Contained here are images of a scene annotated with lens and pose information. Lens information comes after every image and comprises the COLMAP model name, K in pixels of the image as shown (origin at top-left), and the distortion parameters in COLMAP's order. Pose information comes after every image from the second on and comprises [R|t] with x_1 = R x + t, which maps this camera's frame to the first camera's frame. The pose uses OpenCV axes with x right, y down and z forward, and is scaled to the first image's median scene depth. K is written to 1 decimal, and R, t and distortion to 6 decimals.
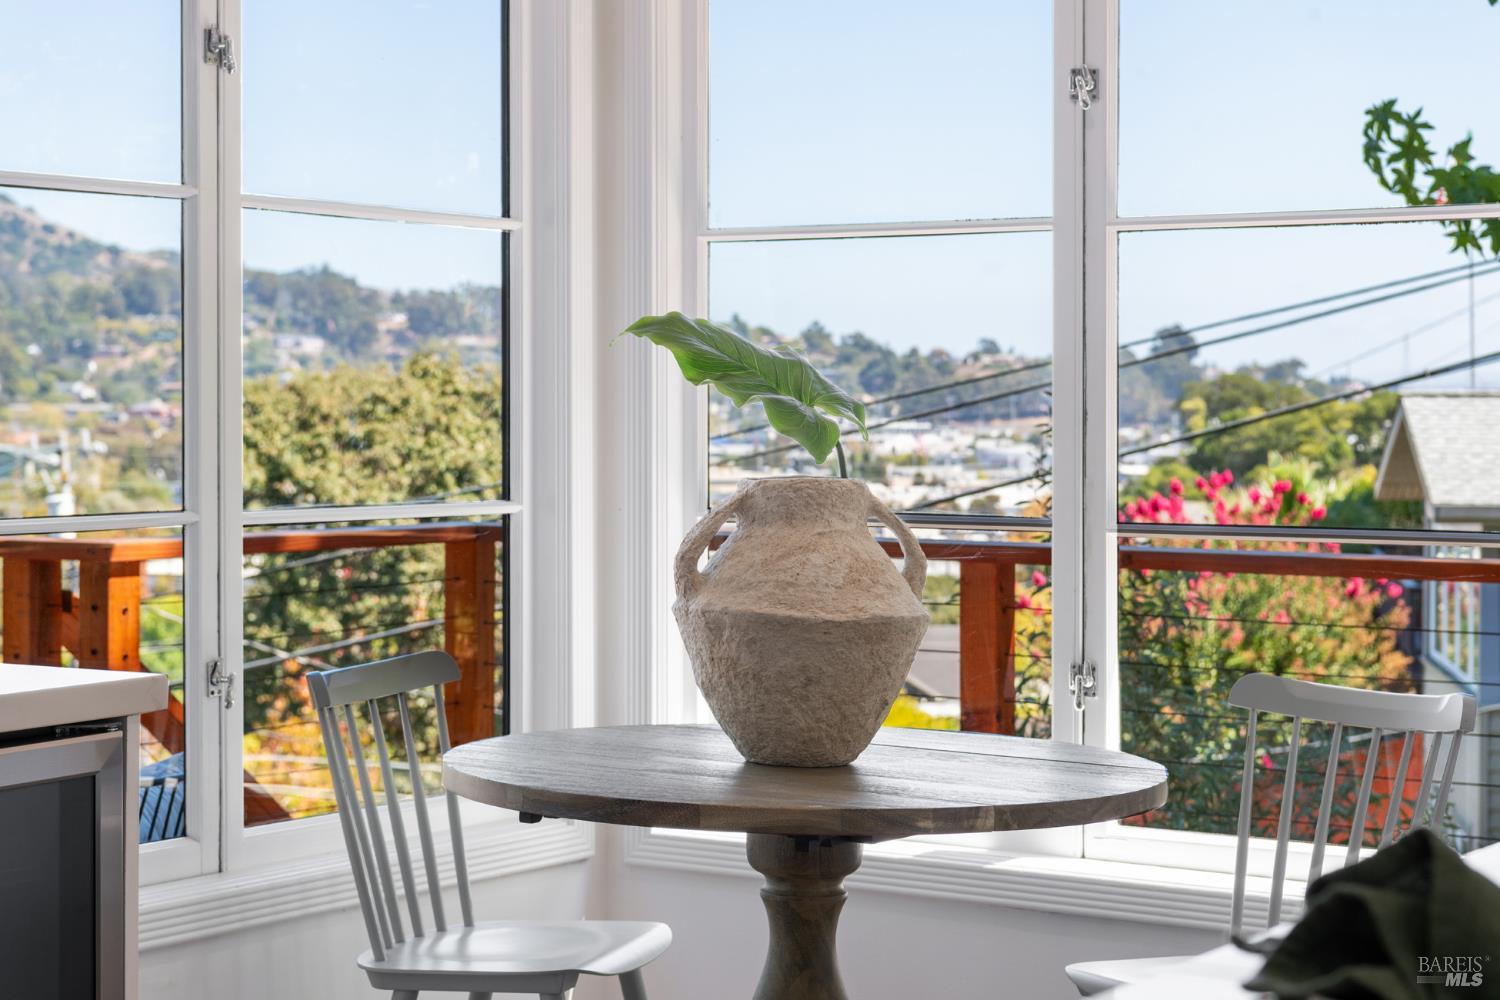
lens RADIAL K [[2971.5, 0, 748.0], [0, 2971.5, 395.6], [0, 0, 1]] dist [0.034493, 0.044971]
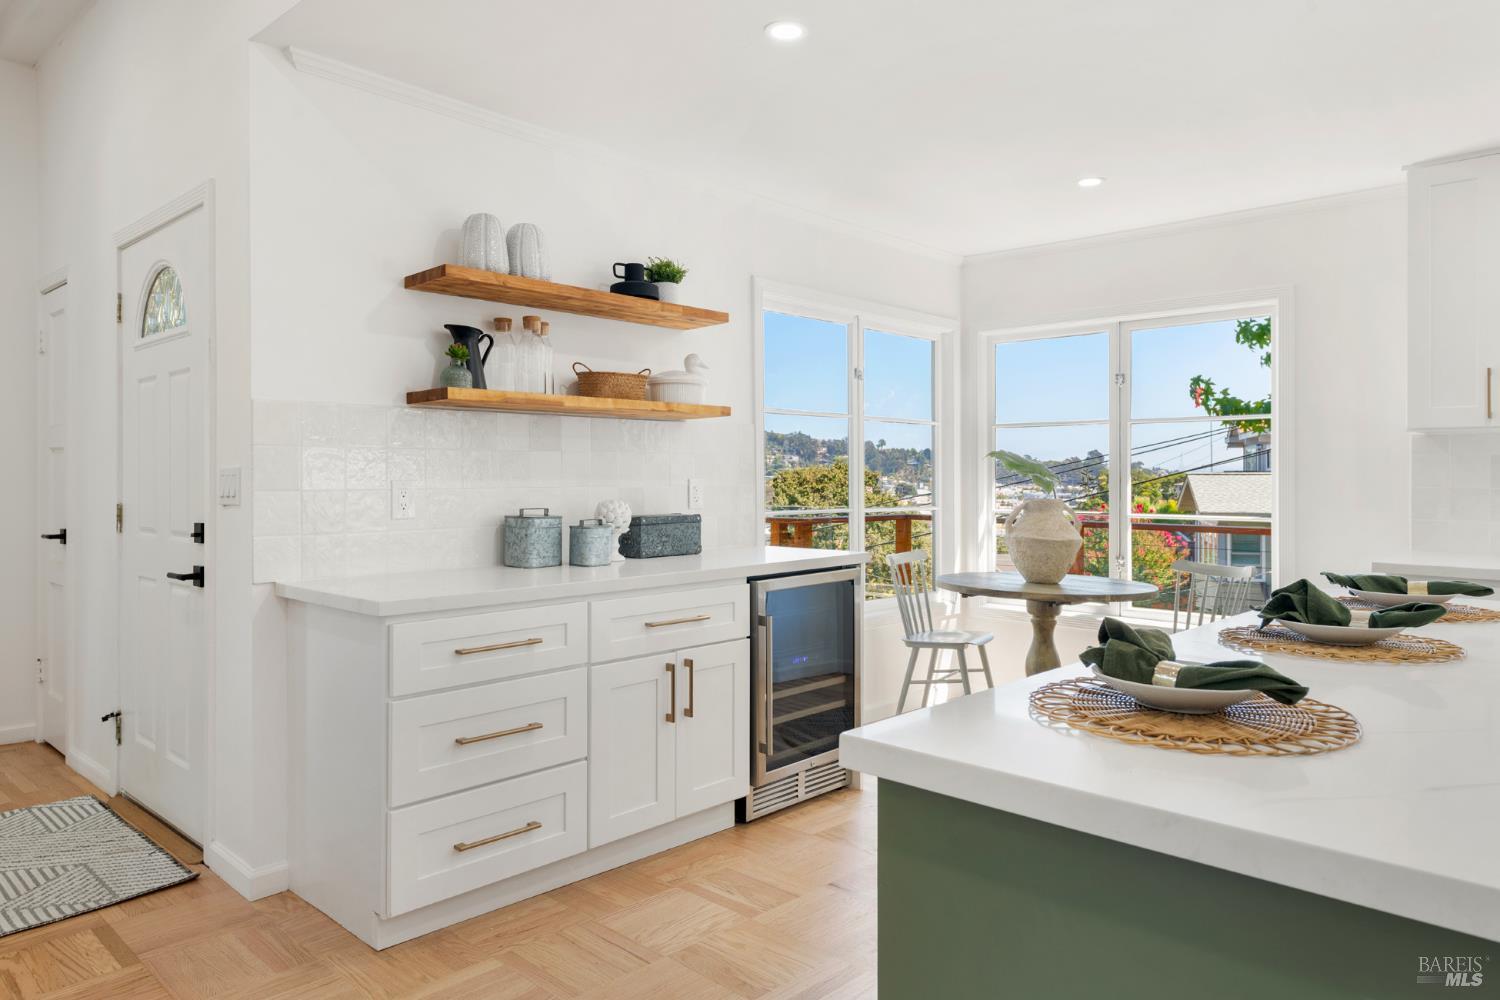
lens RADIAL K [[990.2, 0, 751.5], [0, 990.2, 472.7], [0, 0, 1]] dist [0.028578, -0.001191]
pose [[0.981727, -0.001661, -0.190289, -0.086048], [0.001253, 0.999997, -0.002268, 0.000454], [0.190292, 0.001989, 0.981725, -0.163249]]
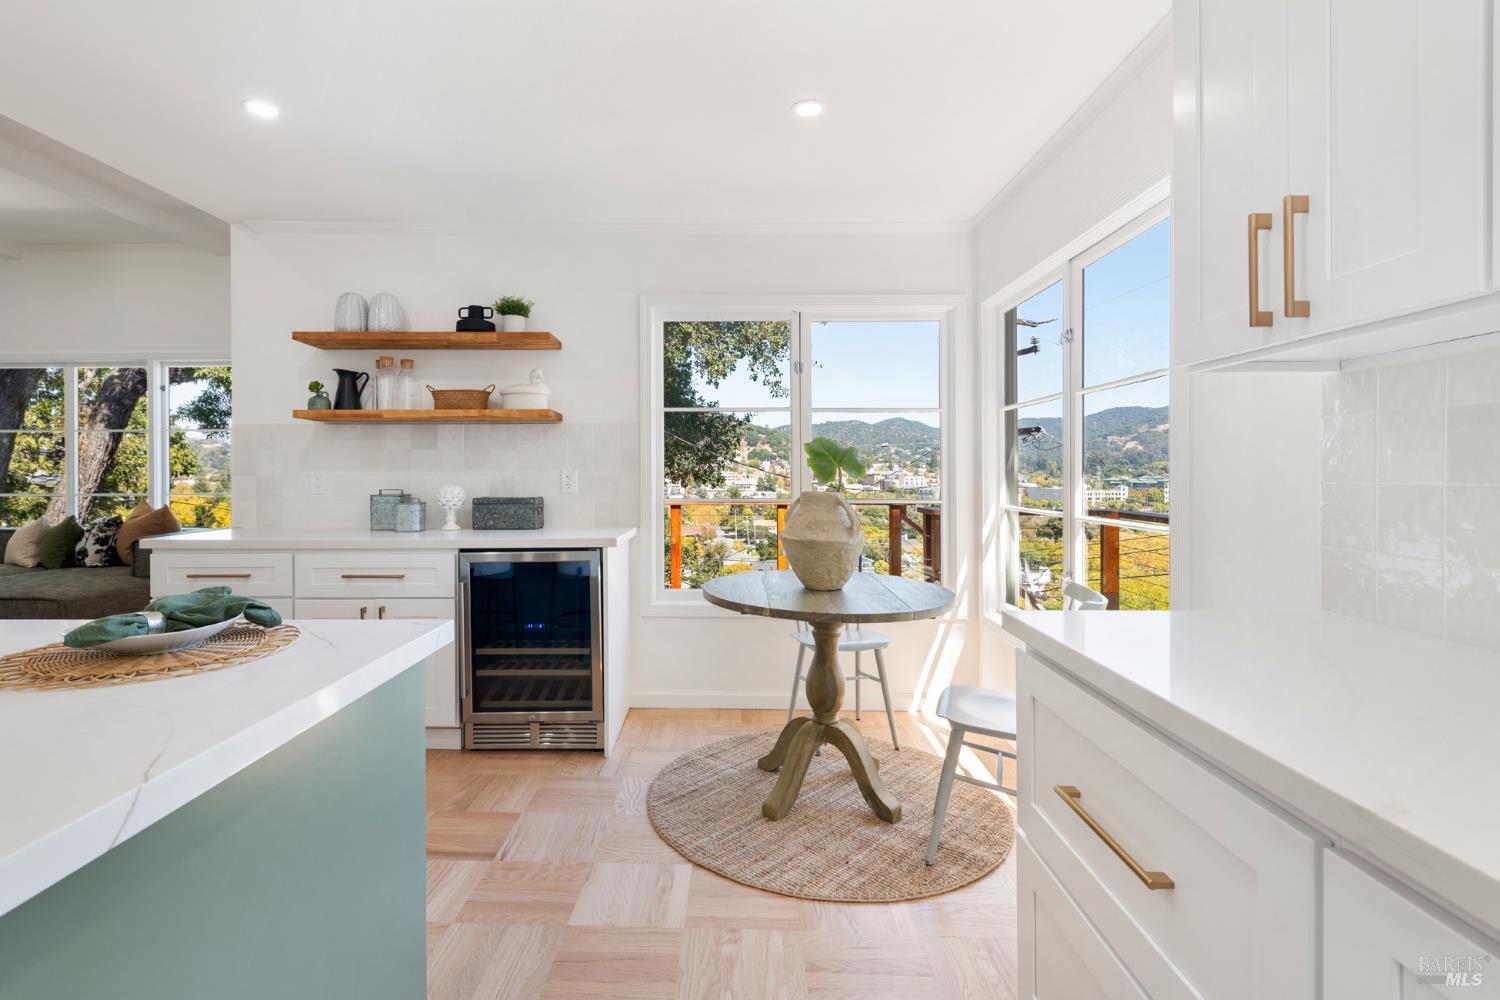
lens RADIAL K [[716.6, 0, 728.7], [0, 716.6, 479.3], [0, 0, 1]] dist [0.000778, 0.000048]
pose [[0.518941, 0.004935, -0.854796, 0.526194], [0.001648, 0.999976, 0.006774, 0.010220], [0.854808, -0.004924, 0.518920, 0.513051]]
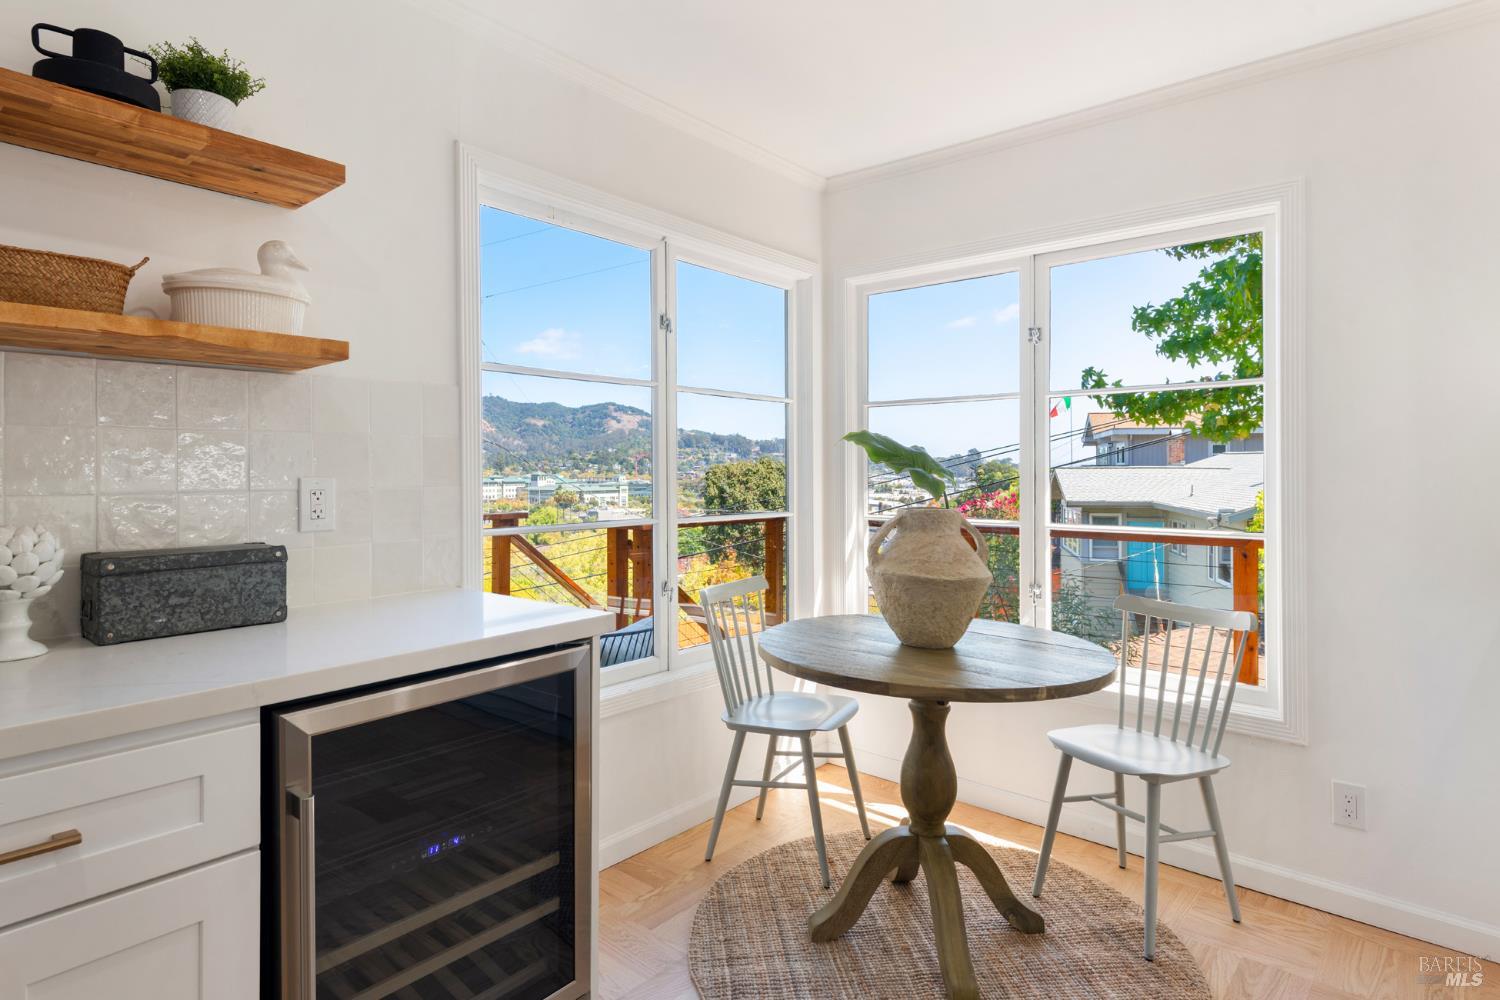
lens RADIAL K [[827.9, 0, 748.0], [0, 827.9, 468.7], [0, 0, 1]] dist [0.022751, -0.001424]
pose [[0.991963, -0.001090, -0.126526, -0.031469], [0.001036, 0.999999, -0.000497, -0.000230], [0.126526, 0.000362, 0.991963, 0.374436]]
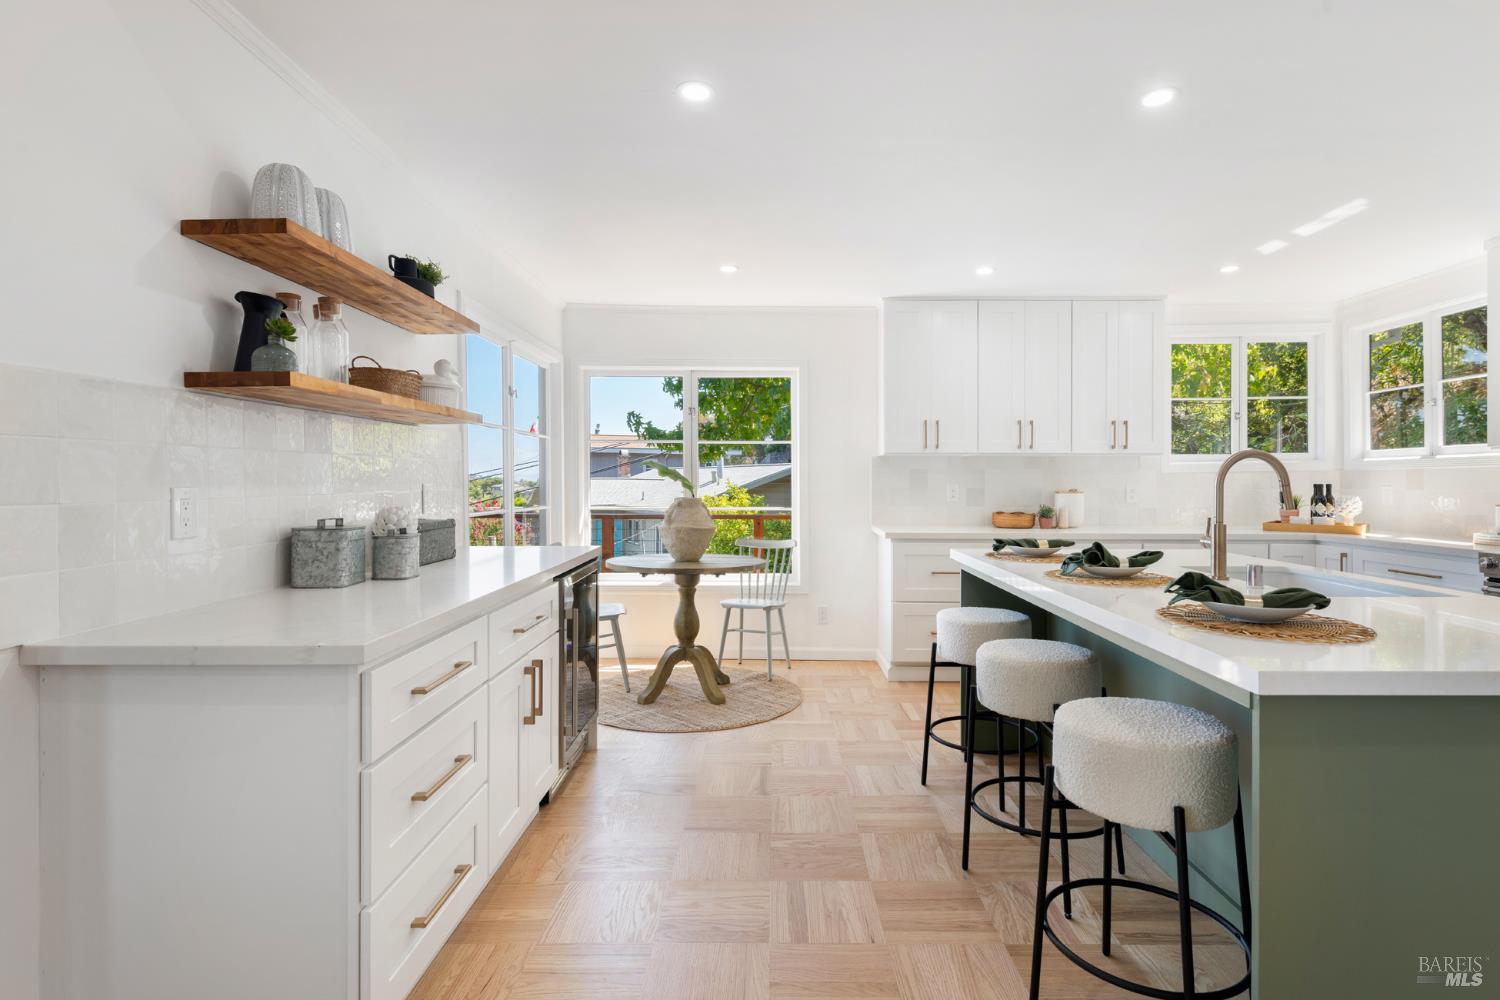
lens RADIAL K [[730.8, 0, 773.6], [0, 730.8, 479.2], [0, 0, 1]] dist [-0.000445, 0.000156]
pose [[0.843214, -0.000865, 0.537577, -0.435374], [0.001094, 0.999999, -0.000107, -0.000088], [-0.537577, 0.000678, 0.843215, -0.007081]]
